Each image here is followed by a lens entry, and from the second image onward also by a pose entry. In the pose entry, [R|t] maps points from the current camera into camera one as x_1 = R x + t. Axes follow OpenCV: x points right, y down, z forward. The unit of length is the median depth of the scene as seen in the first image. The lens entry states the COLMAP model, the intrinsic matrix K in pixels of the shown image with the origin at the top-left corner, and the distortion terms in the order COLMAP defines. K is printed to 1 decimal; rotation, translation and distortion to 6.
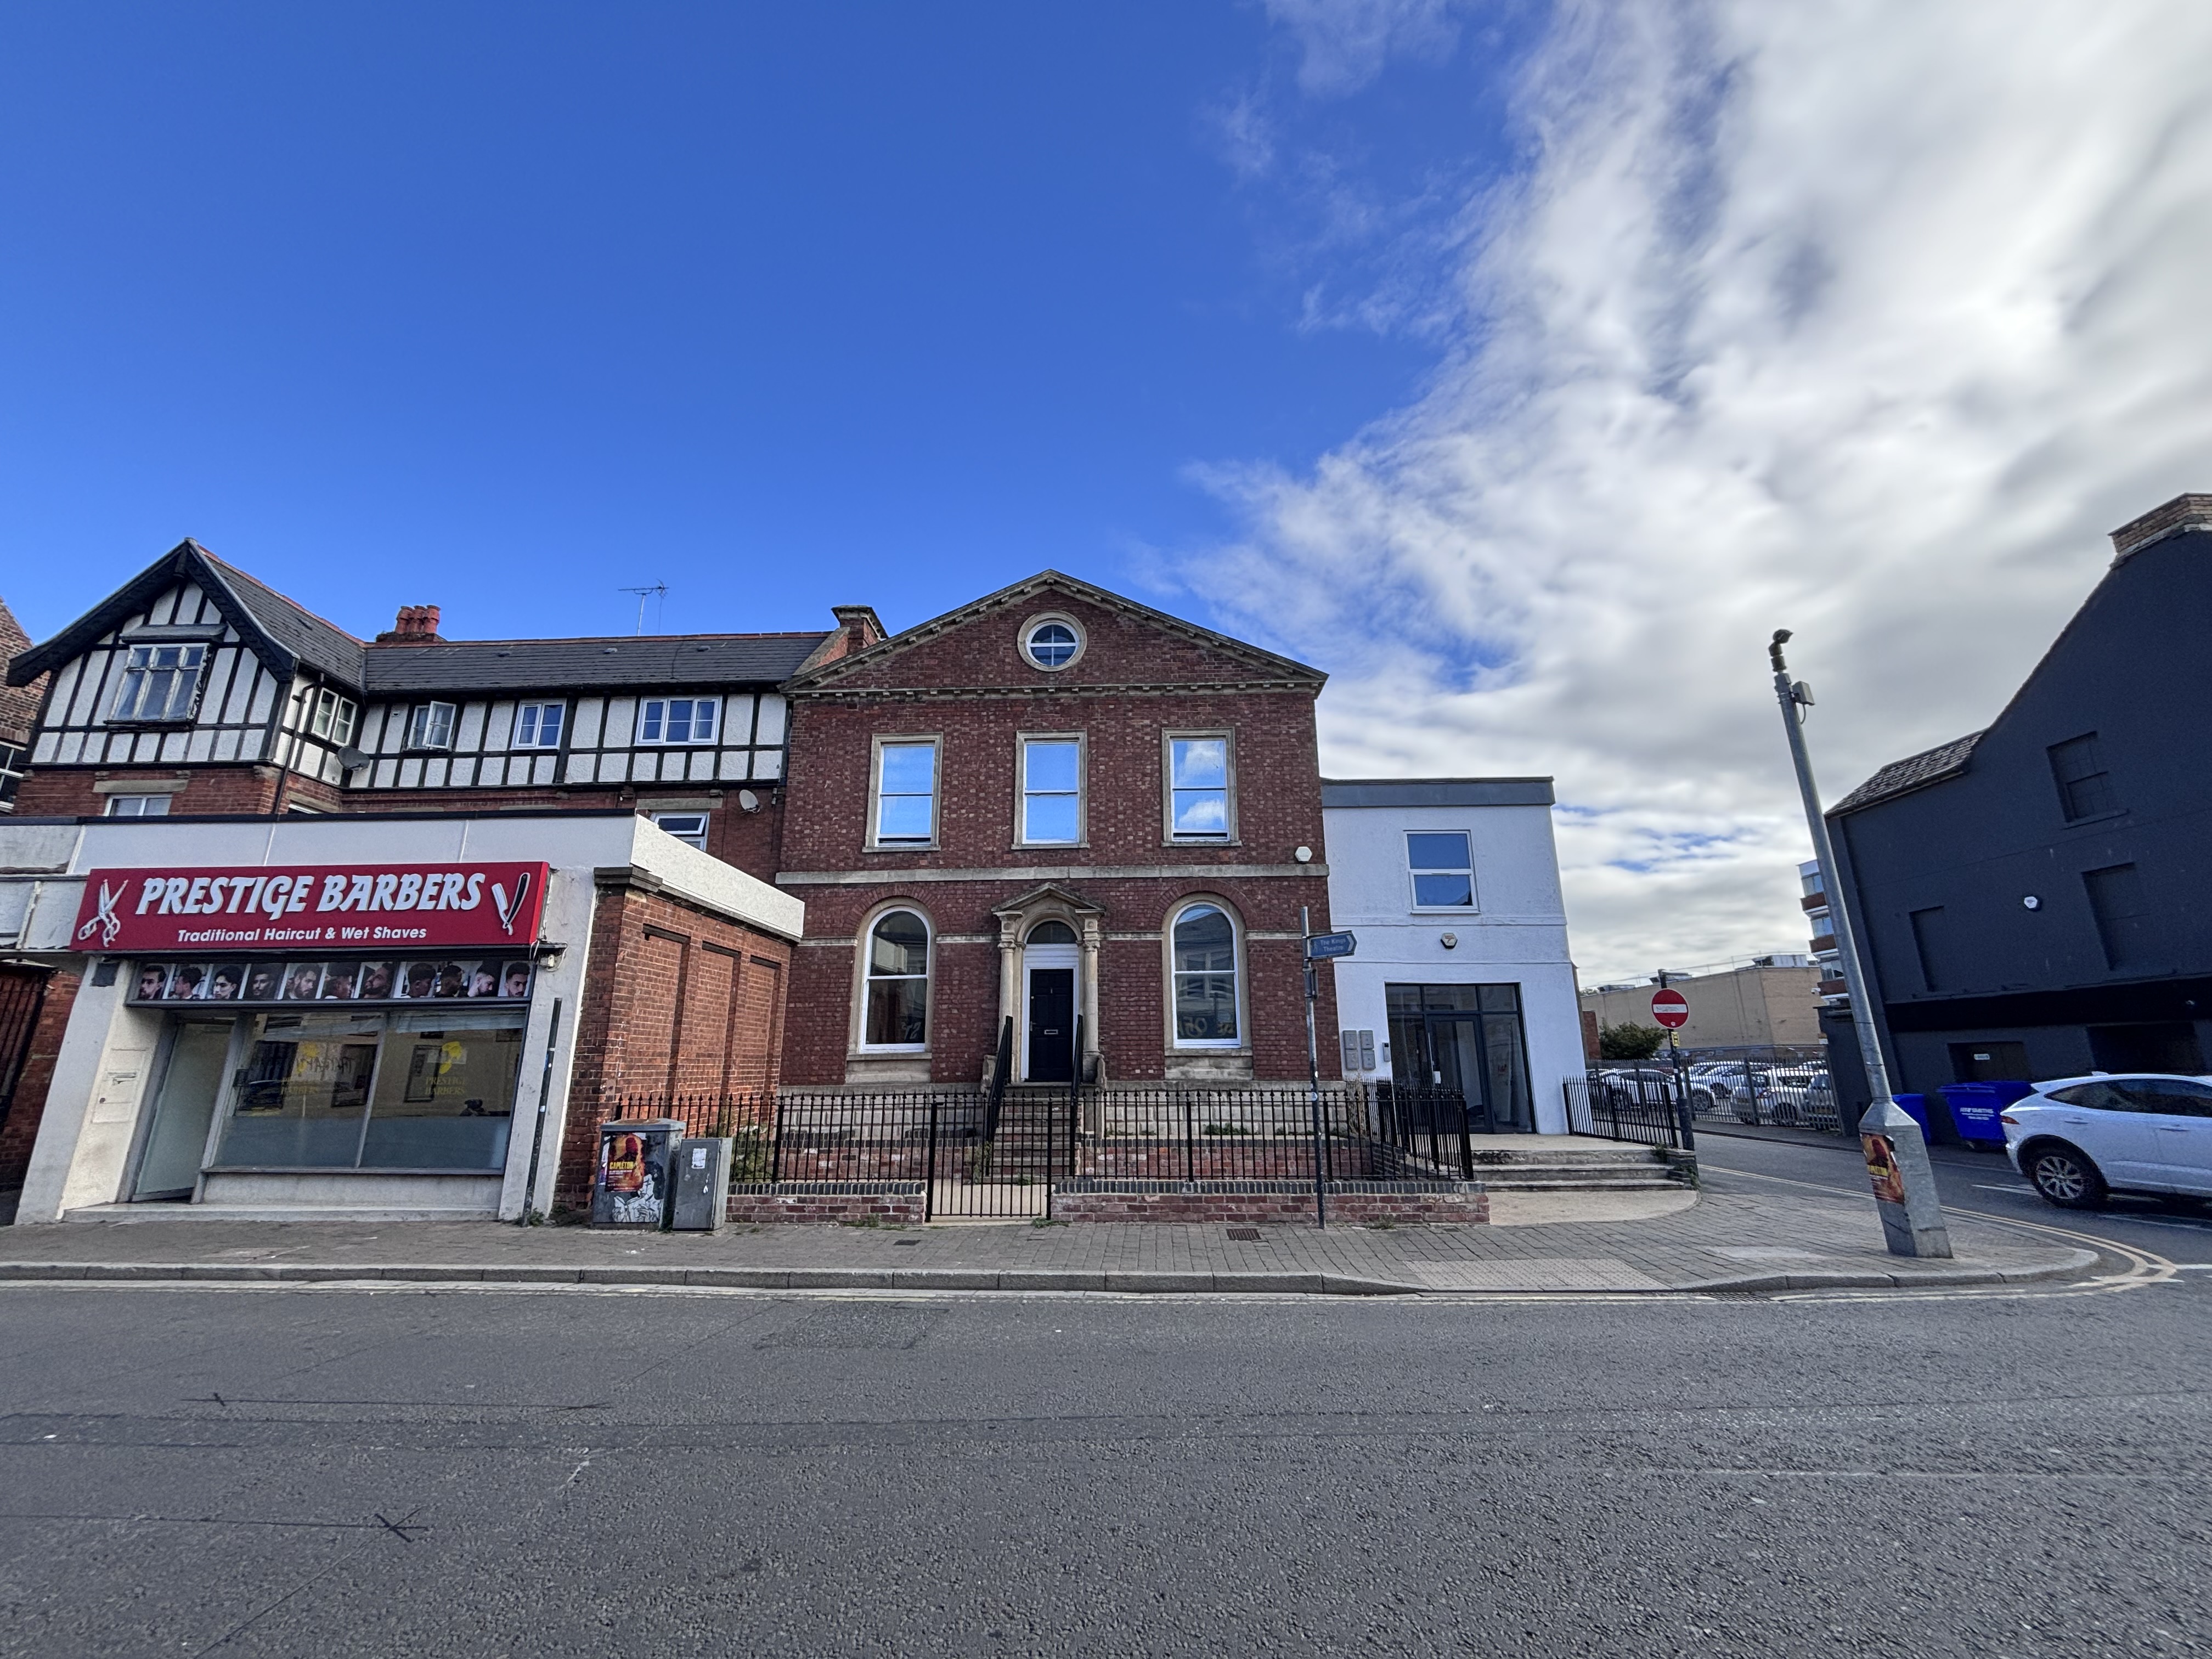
lens RADIAL K [[913.4, 0, 1106.0], [0, 913.4, 829.5], [0, 0, 1]] dist [-0.001435, -0.000512]
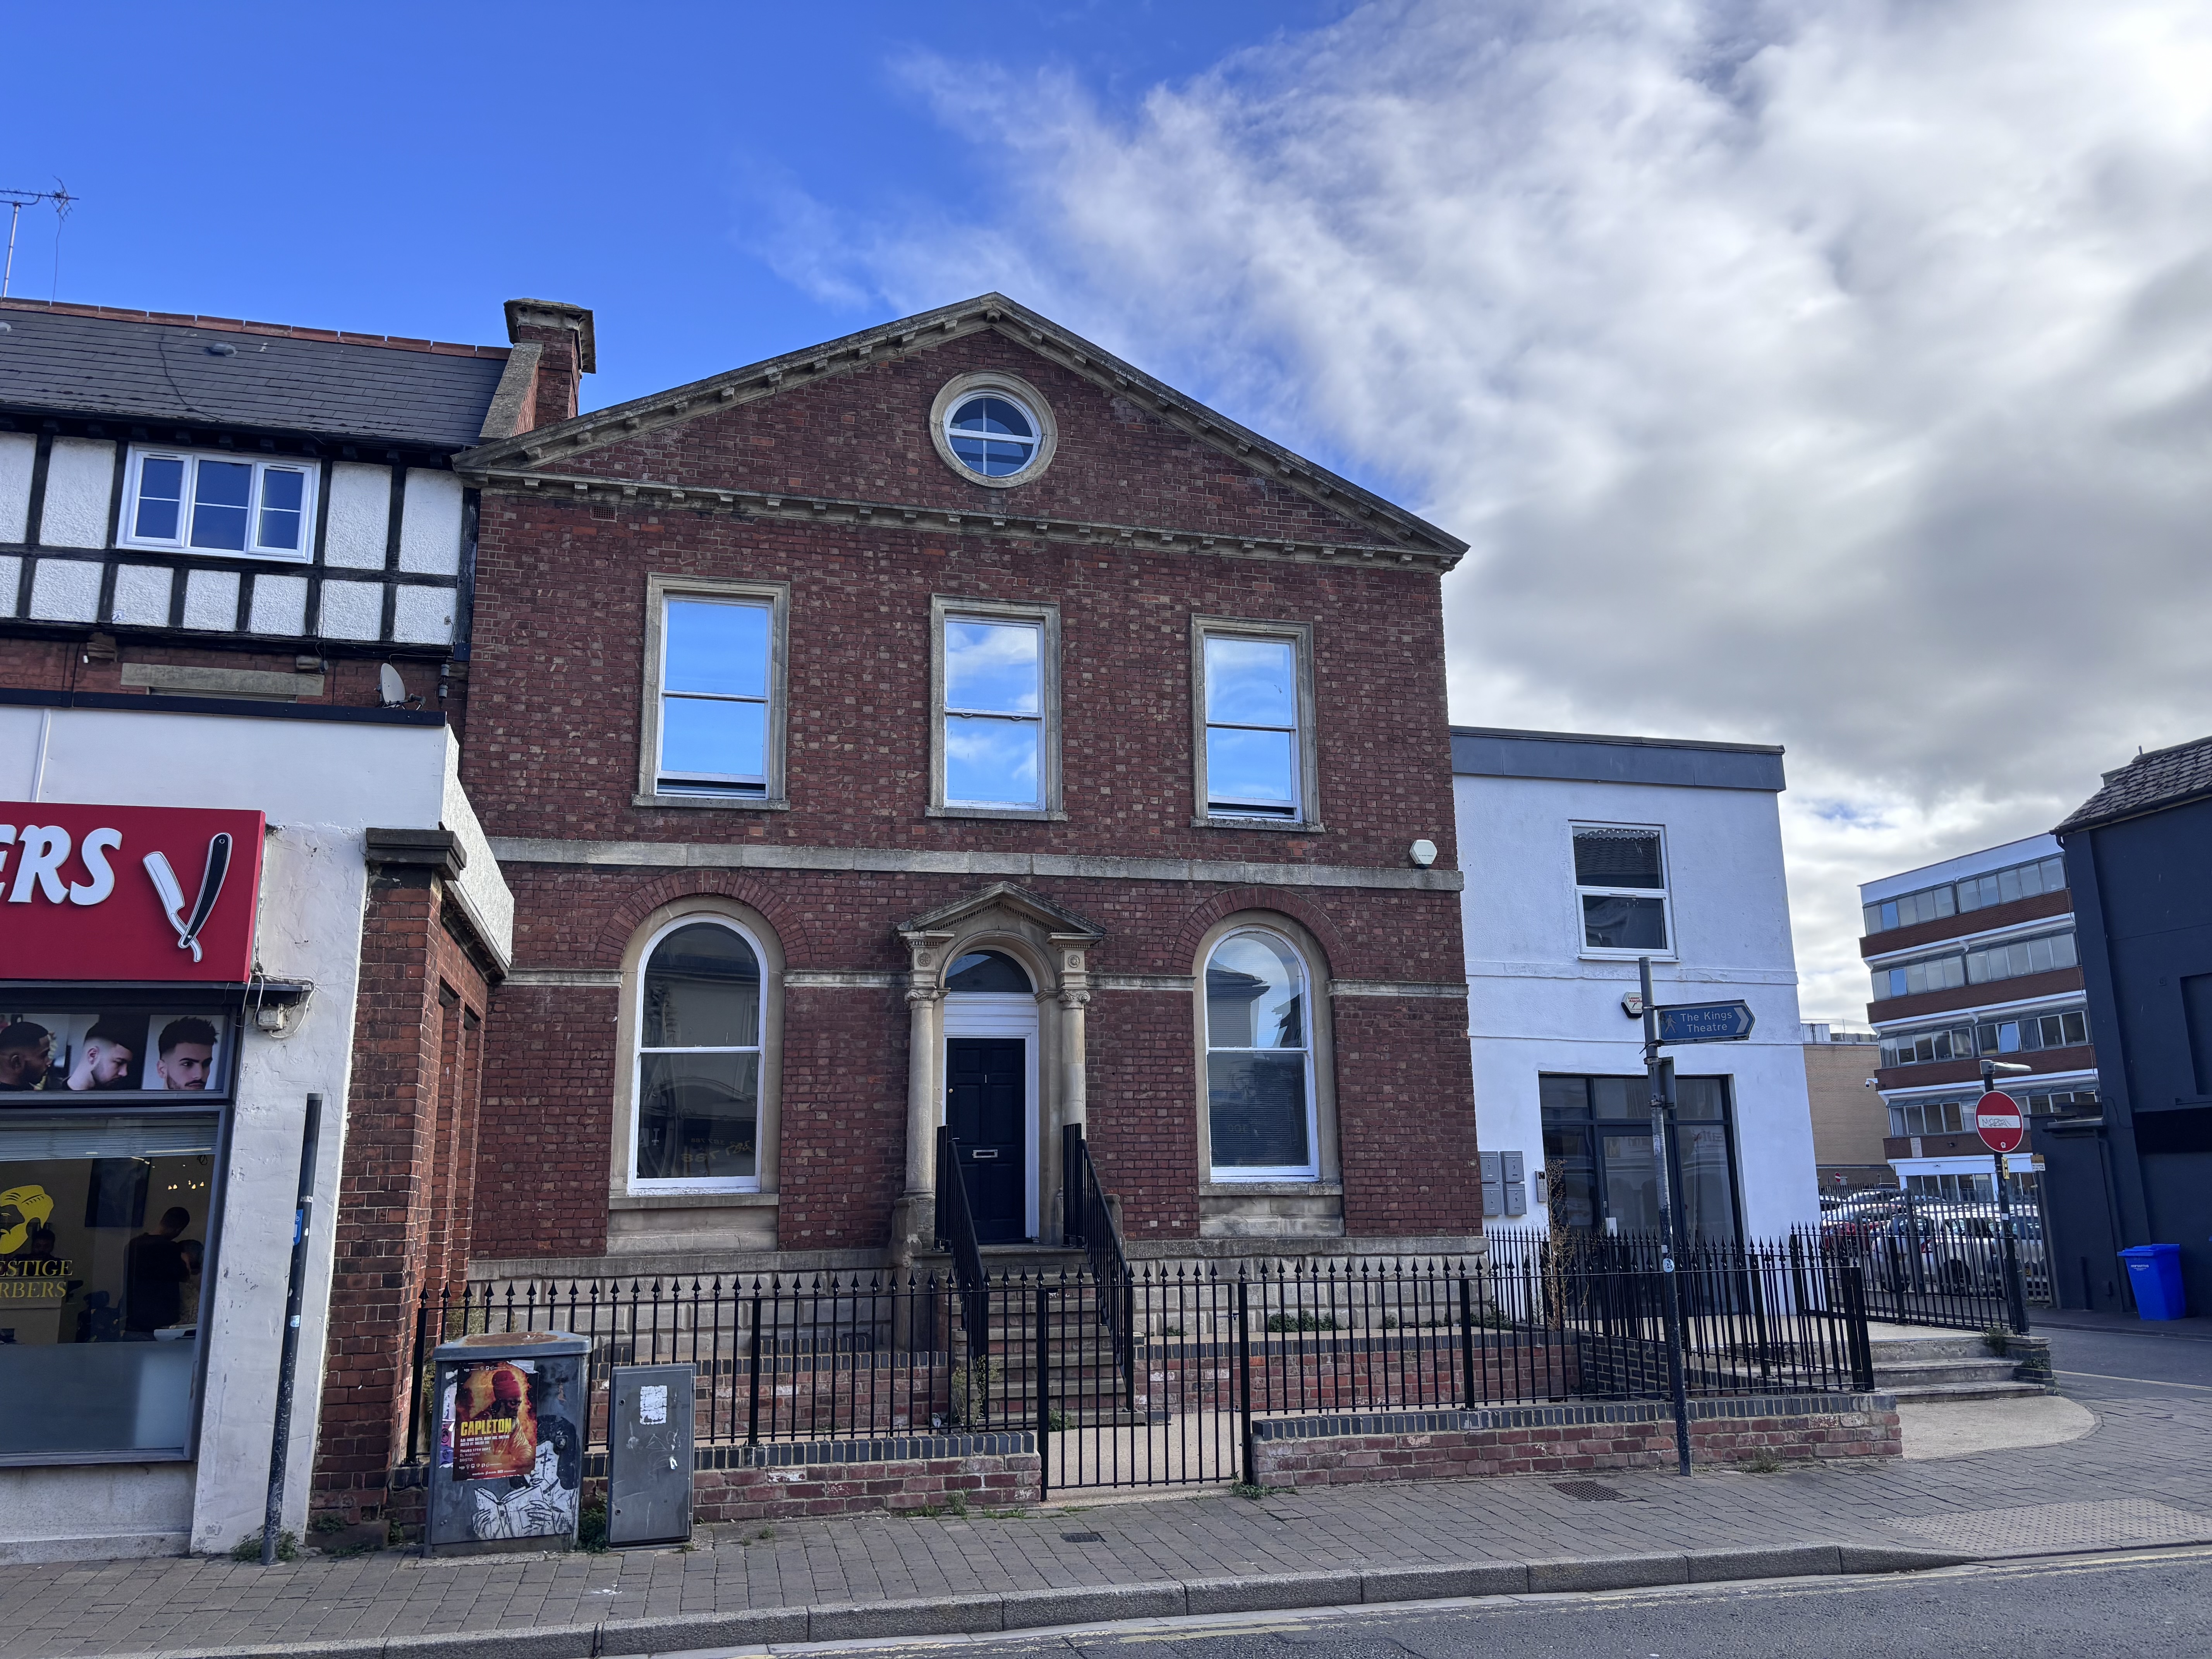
lens RADIAL K [[1722.9, 0, 1106.0], [0, 1722.9, 829.5], [0, 0, 1]] dist [0.075039, -0.108932]
pose [[0.957318, 0.052860, 0.284161, -0.301720], [-0.064042, 0.997490, 0.030200, -0.007830], [-0.281851, -0.047109, 0.958301, -0.003943]]
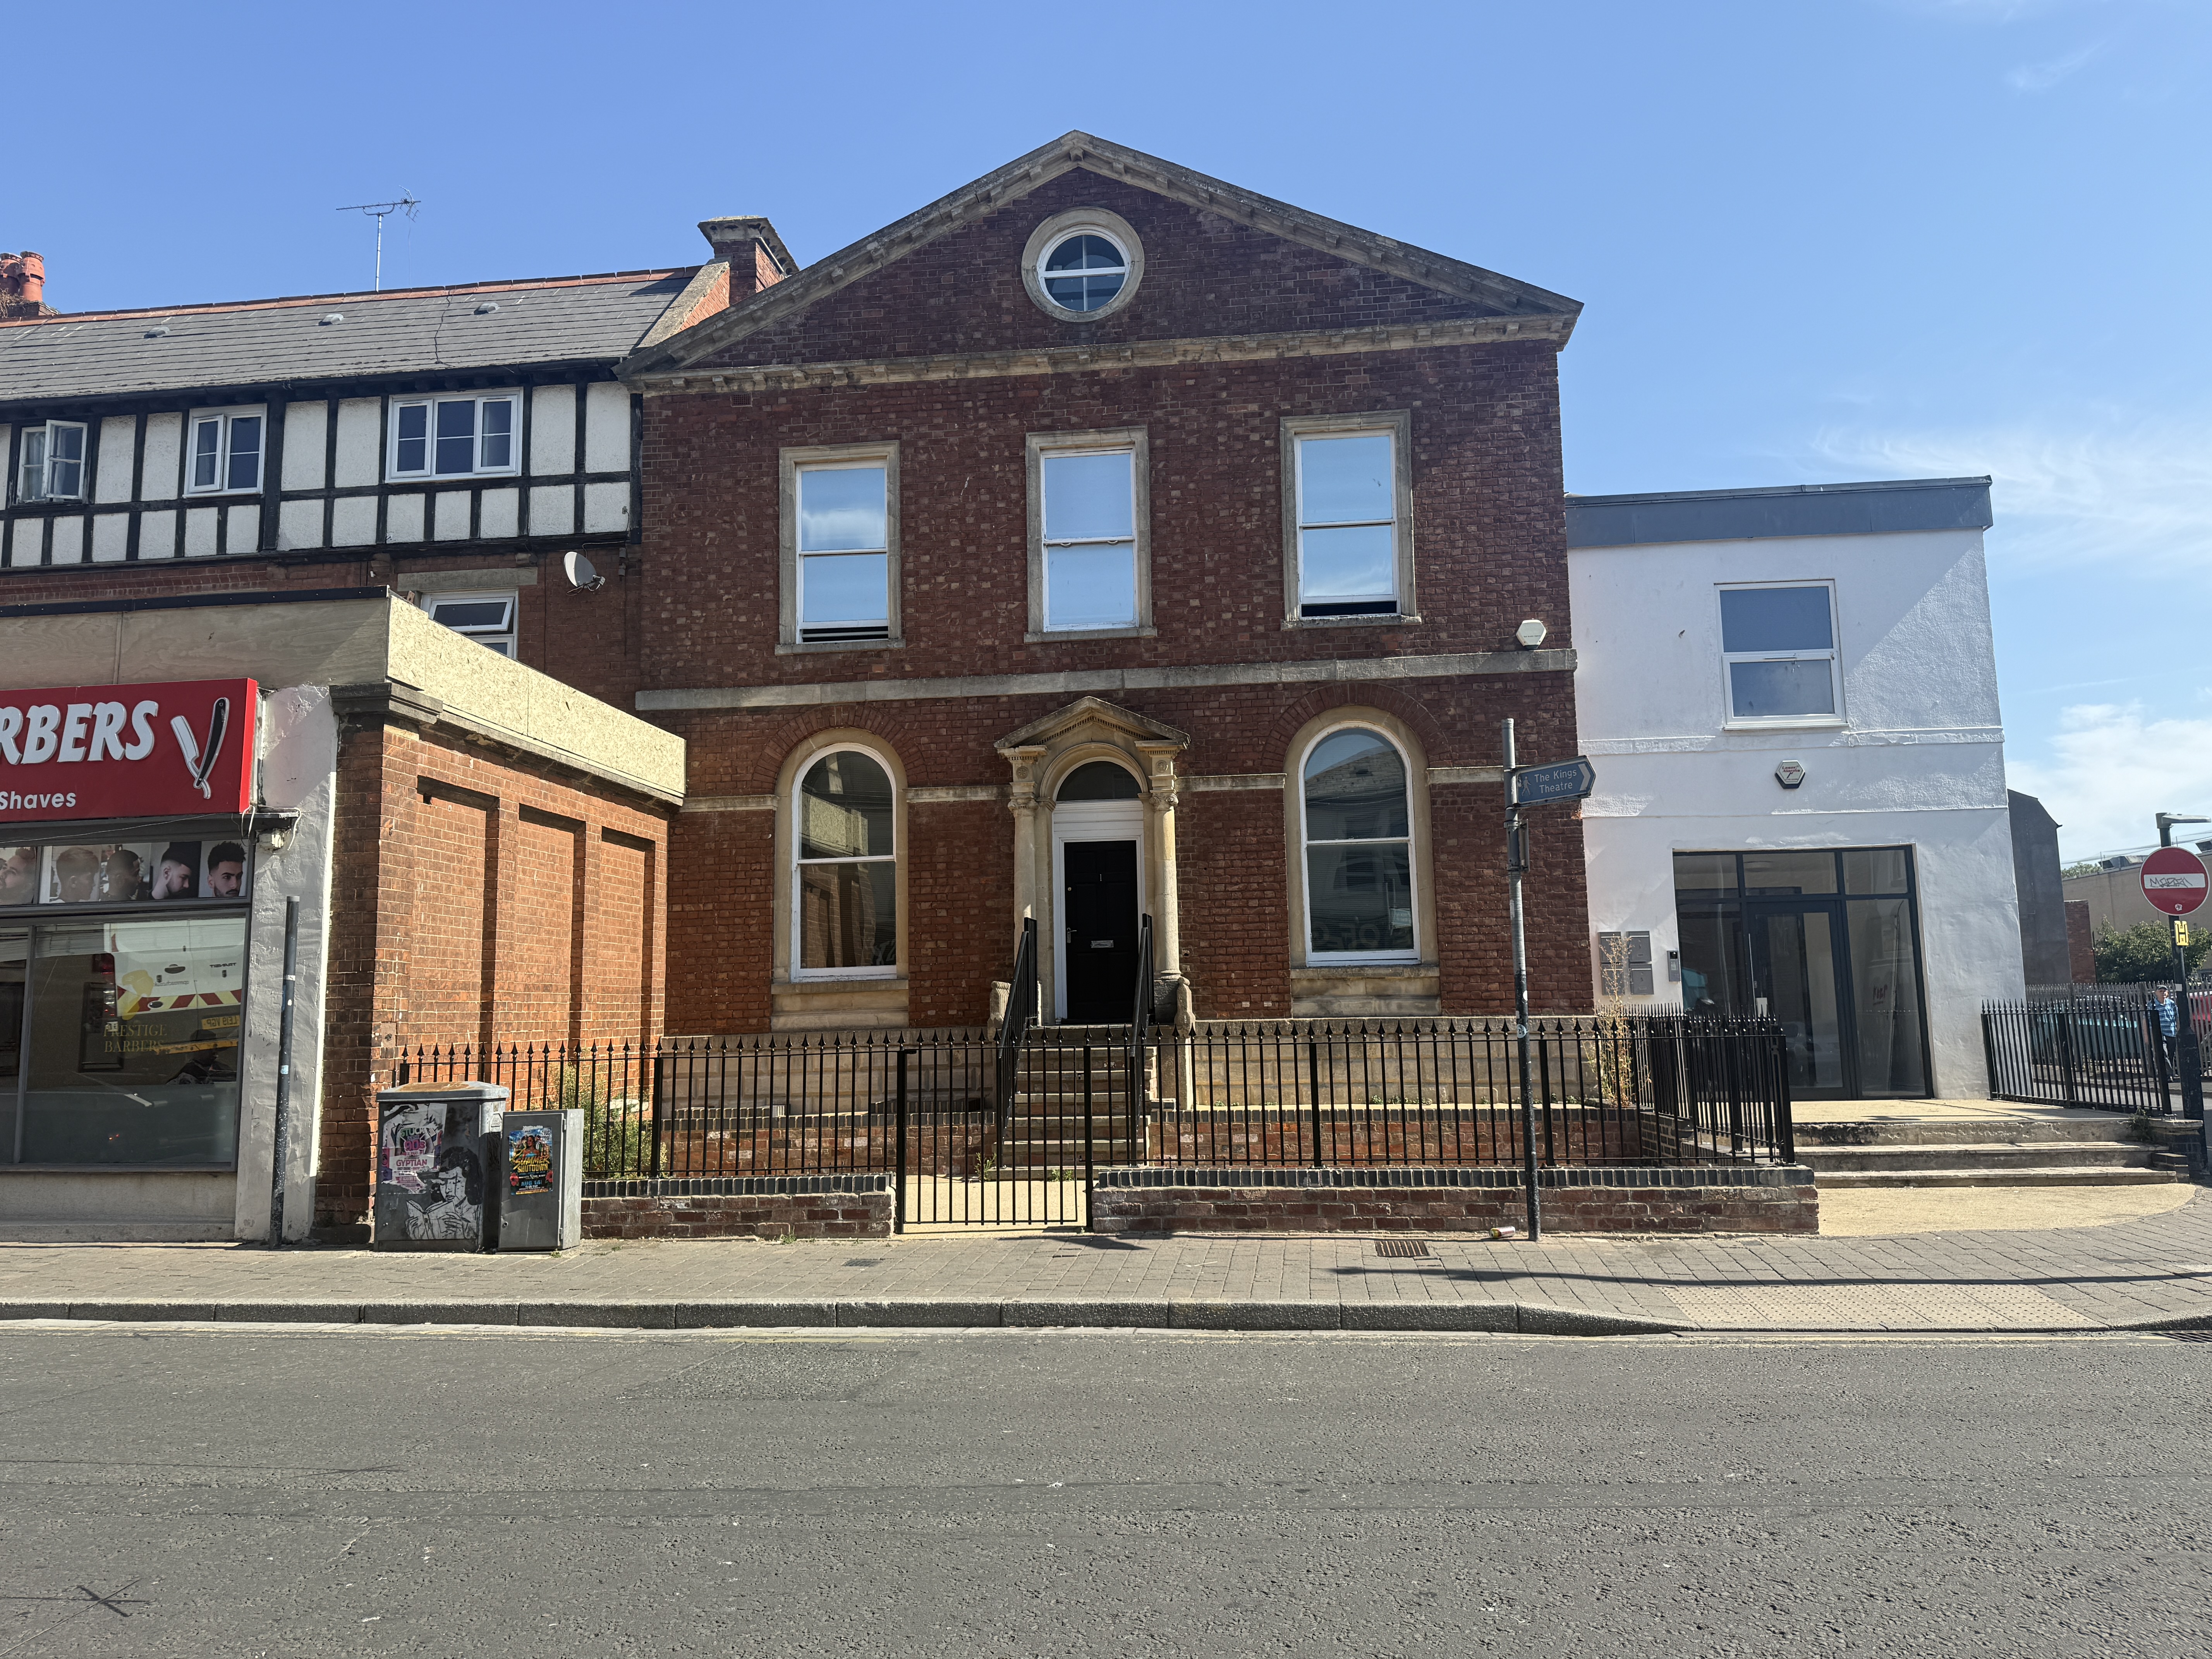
lens RADIAL K [[1566.9, 0, 1110.8], [0, 1566.9, 839.0], [0, 0, 1]] dist [0.115677, -0.188242]
pose [[0.997220, -0.022354, -0.071087, 0.021680], [0.032237, 0.989472, 0.141086, 0.006894], [0.067185, -0.142985, 0.987442, -0.017449]]
